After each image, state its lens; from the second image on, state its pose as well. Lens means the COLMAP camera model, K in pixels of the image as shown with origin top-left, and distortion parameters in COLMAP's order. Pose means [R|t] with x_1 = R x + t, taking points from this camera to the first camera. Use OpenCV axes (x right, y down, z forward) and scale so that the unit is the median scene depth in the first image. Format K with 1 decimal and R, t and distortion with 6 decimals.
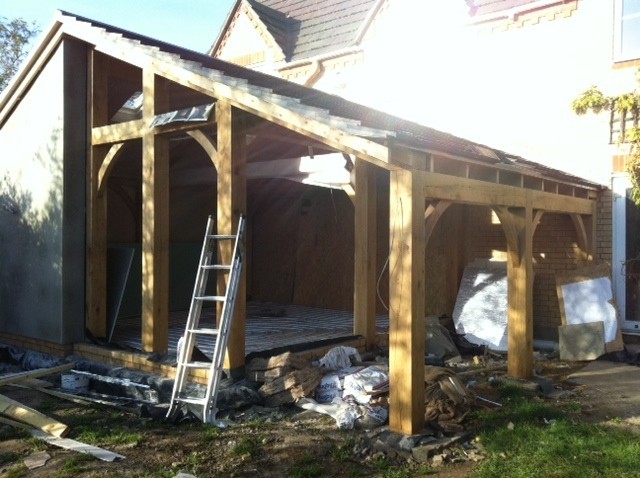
lens RADIAL K [[603.3, 0, 320.5], [0, 603.3, 239.2], [0, 0, 1]] dist [0.072162, 0.000000]
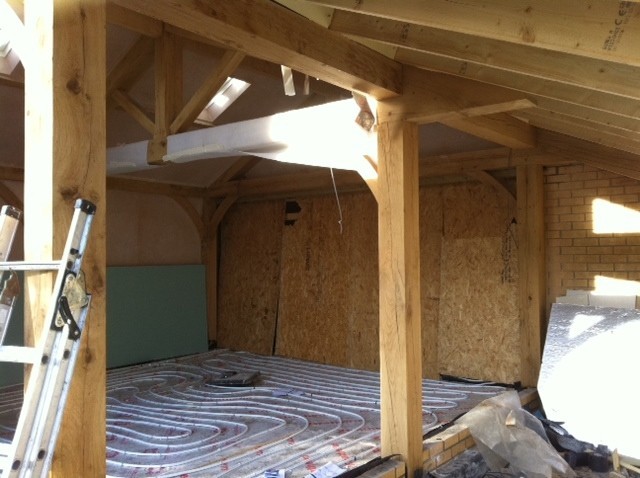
lens RADIAL K [[603.3, 0, 318.9], [0, 603.3, 240.1], [0, 0, 1]] dist [0.072162, 0.000000]
pose [[0.999924, -0.010779, 0.006026, 0.002862], [0.010949, 0.999526, -0.028766, -0.006574], [-0.005713, 0.028830, 0.999568, 0.652158]]
